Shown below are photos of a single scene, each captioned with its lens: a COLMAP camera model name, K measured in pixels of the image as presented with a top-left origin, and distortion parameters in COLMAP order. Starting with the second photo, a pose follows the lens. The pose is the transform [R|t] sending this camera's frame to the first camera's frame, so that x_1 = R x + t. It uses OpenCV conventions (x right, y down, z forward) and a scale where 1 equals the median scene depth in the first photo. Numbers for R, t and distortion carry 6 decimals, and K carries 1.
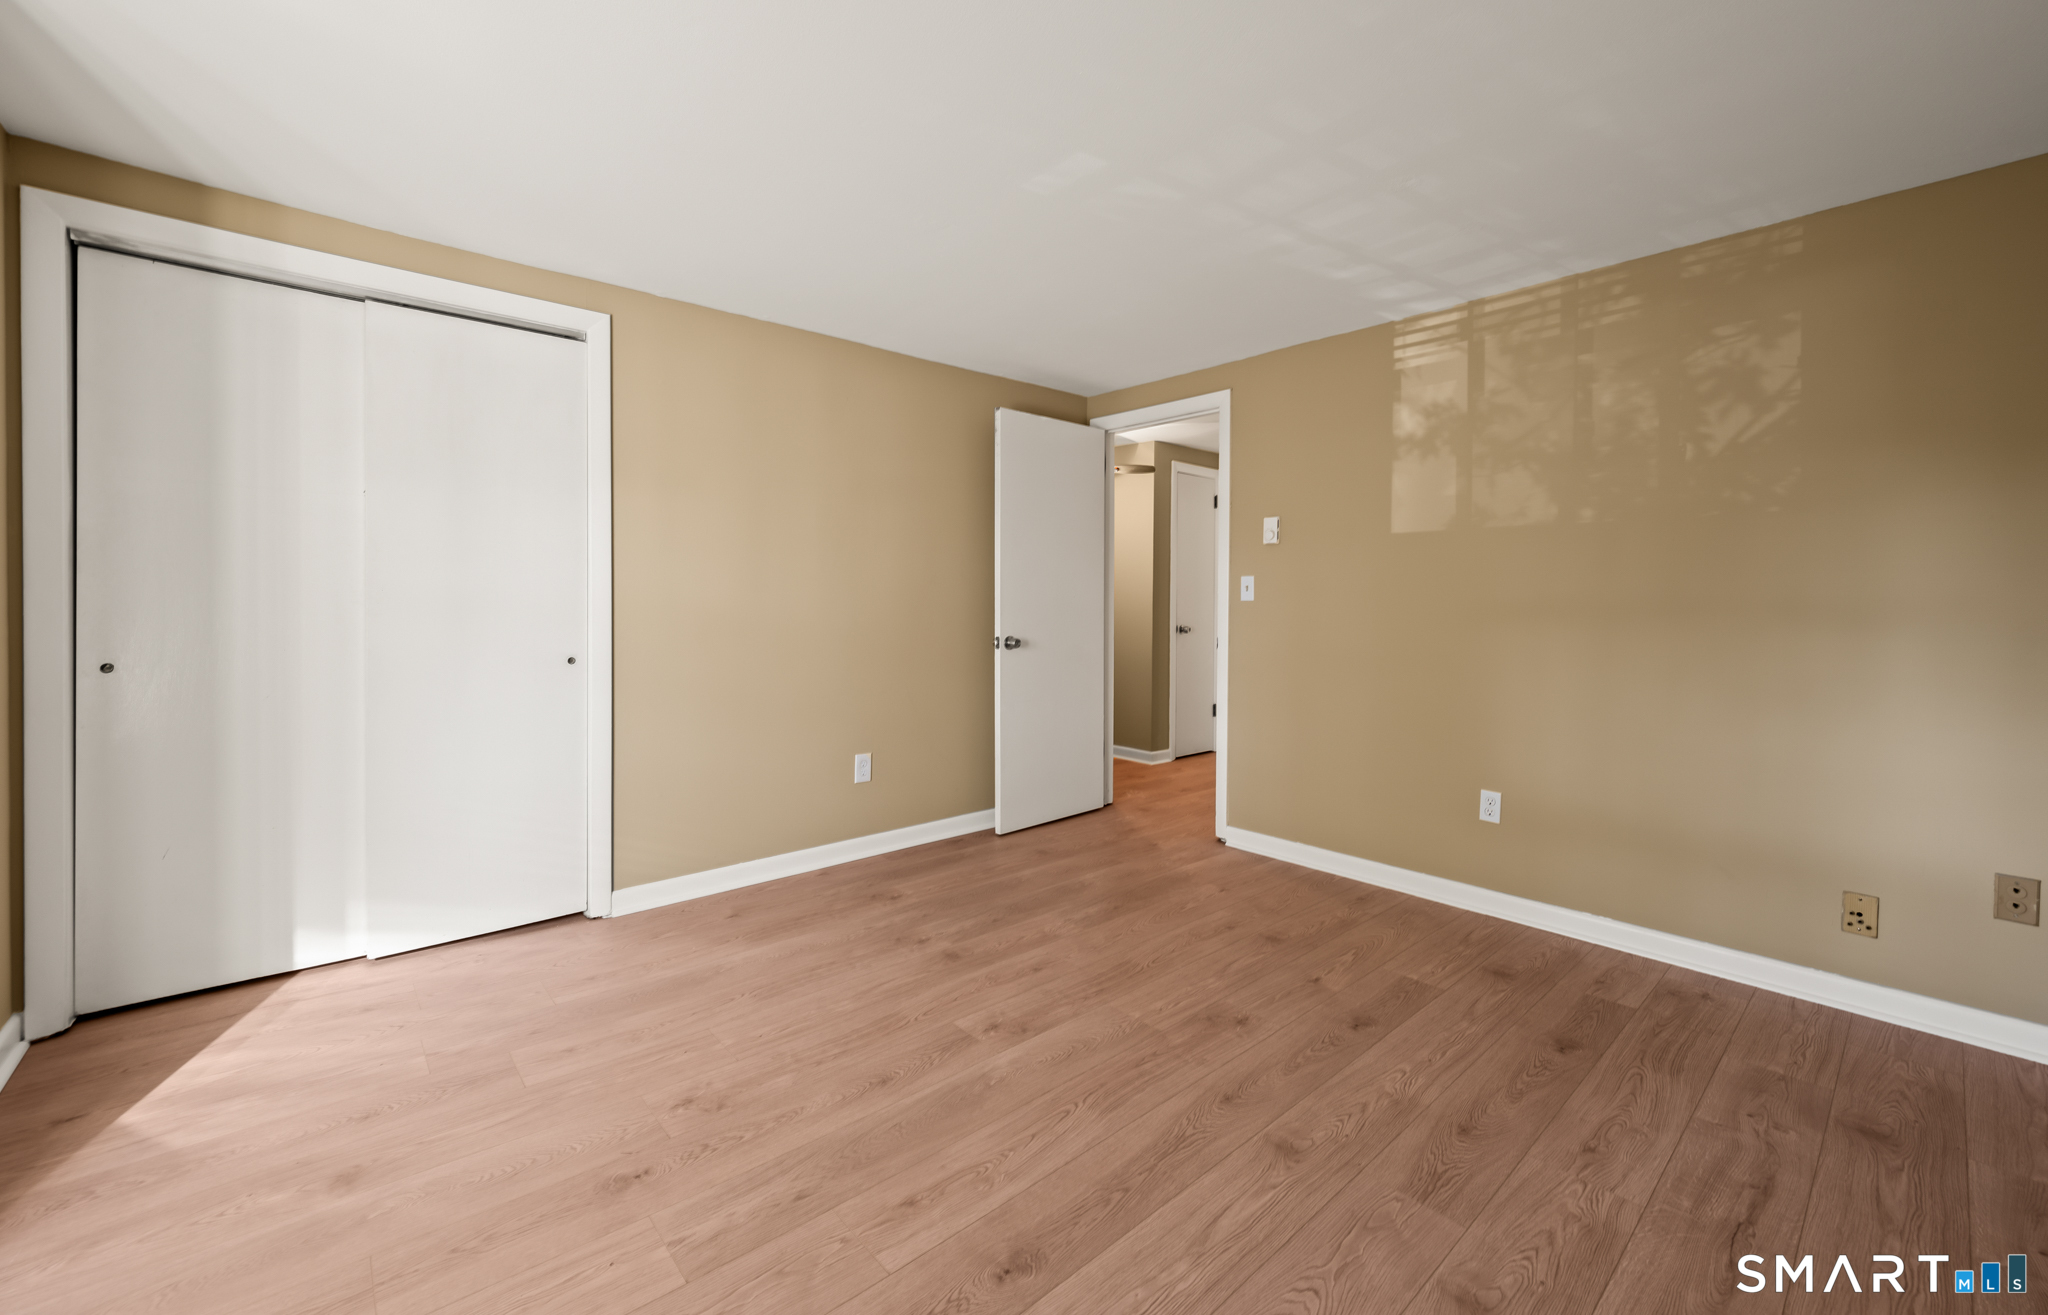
lens RADIAL K [[838.0, 0, 996.2], [0, 838.0, 623.5], [0, 0, 1]] dist [0.002272, 0.000021]
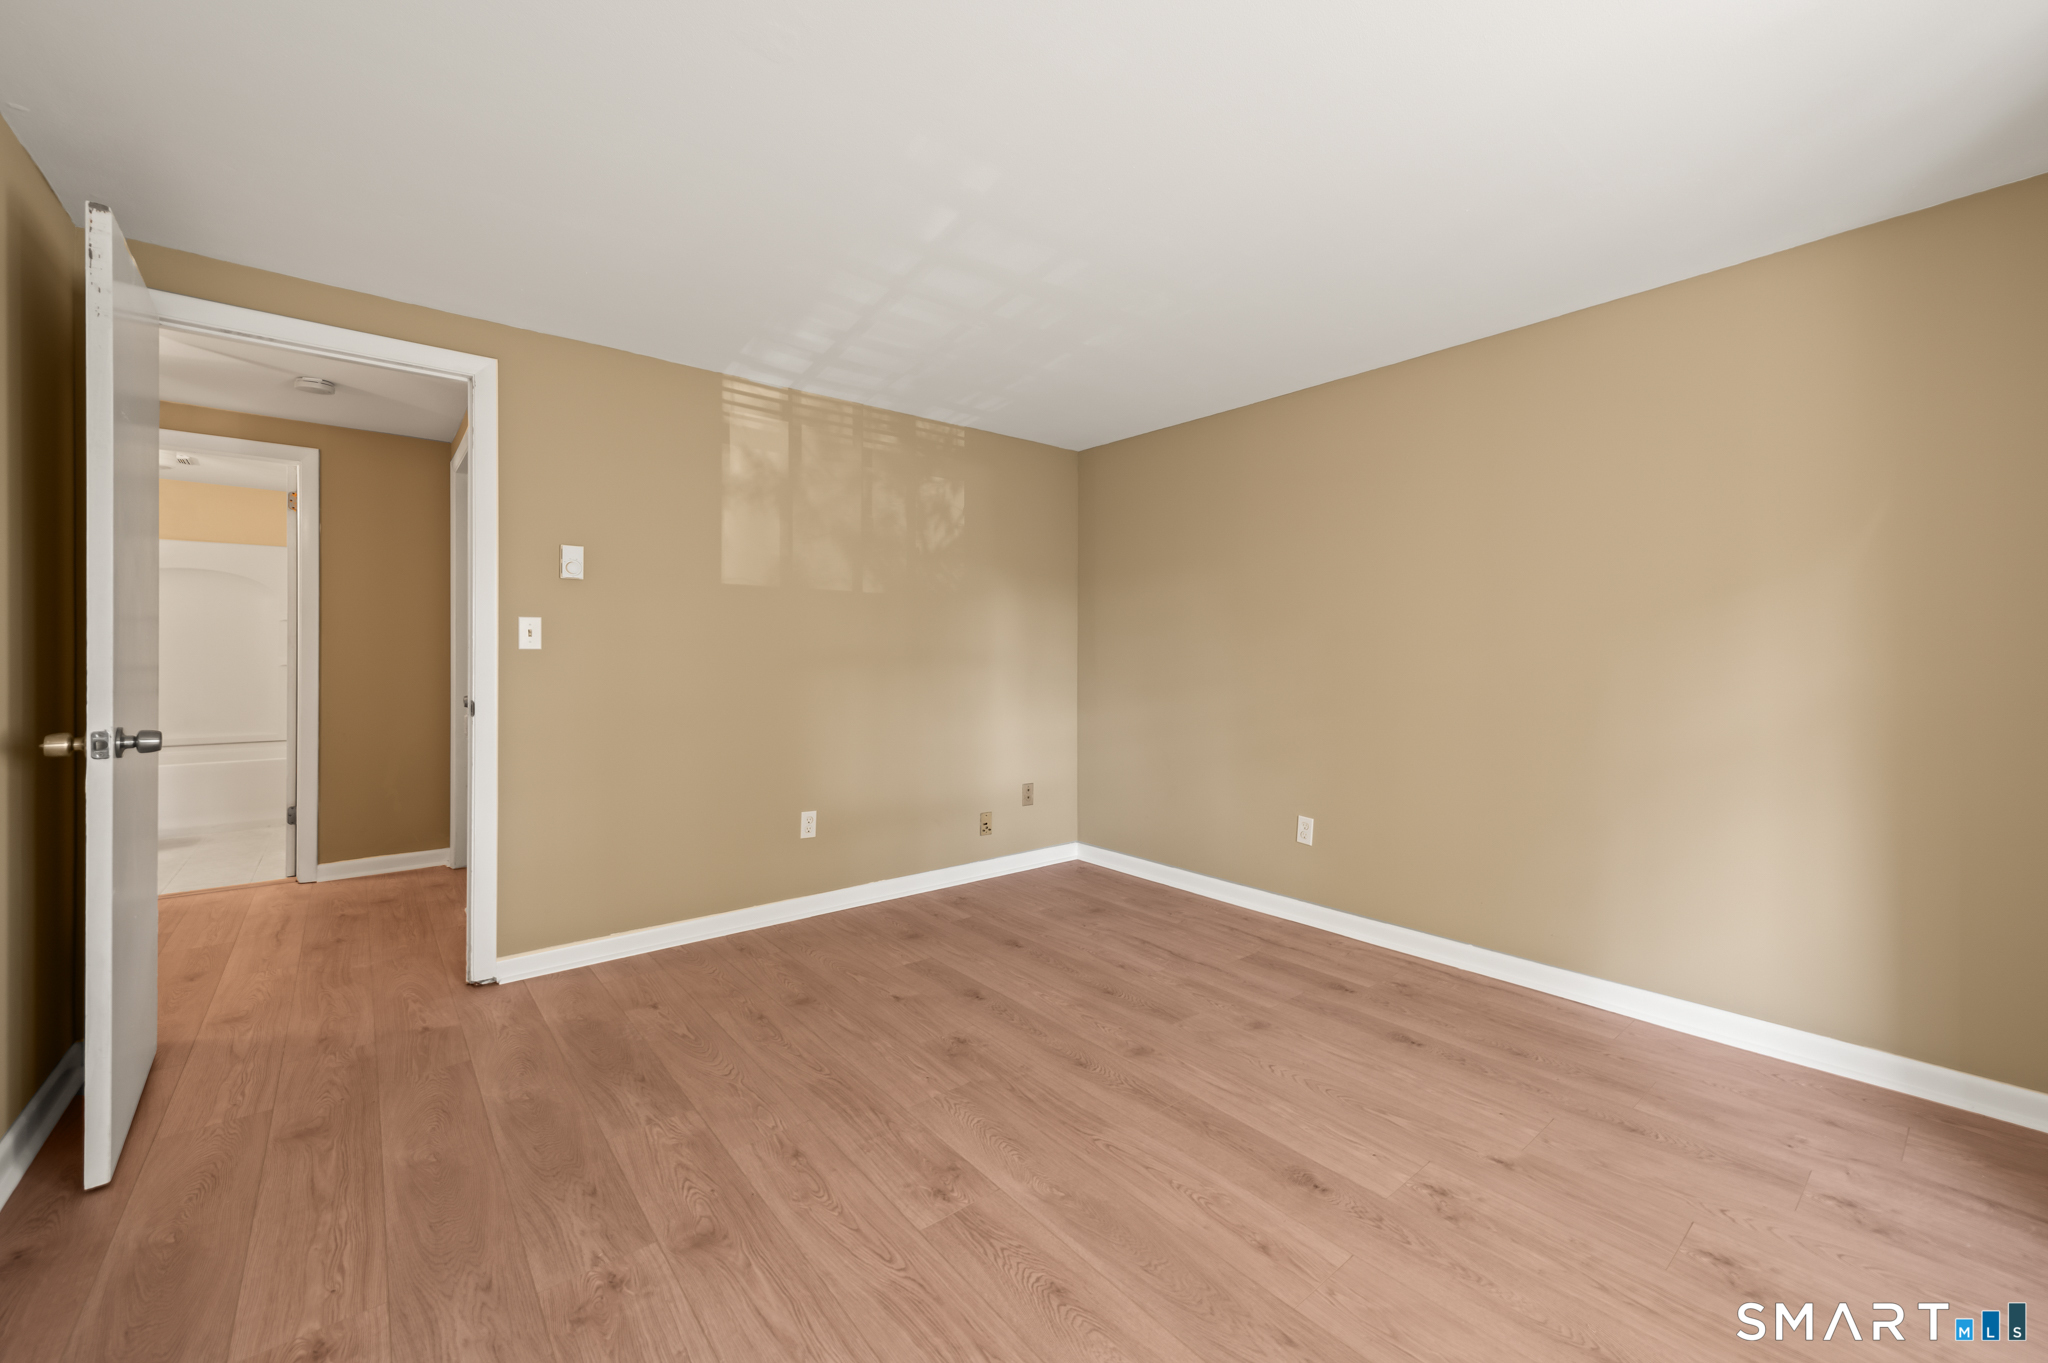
lens RADIAL K [[821.0, 0, 1058.4], [0, 821.0, 674.9], [0, 0, 1]] dist [0.000792, 0.000035]
pose [[-0.018550, -0.030457, 0.999364, -0.734799], [0.021316, 0.999297, 0.030850, -0.027576], [-0.999601, 0.021875, -0.017888, 0.857728]]
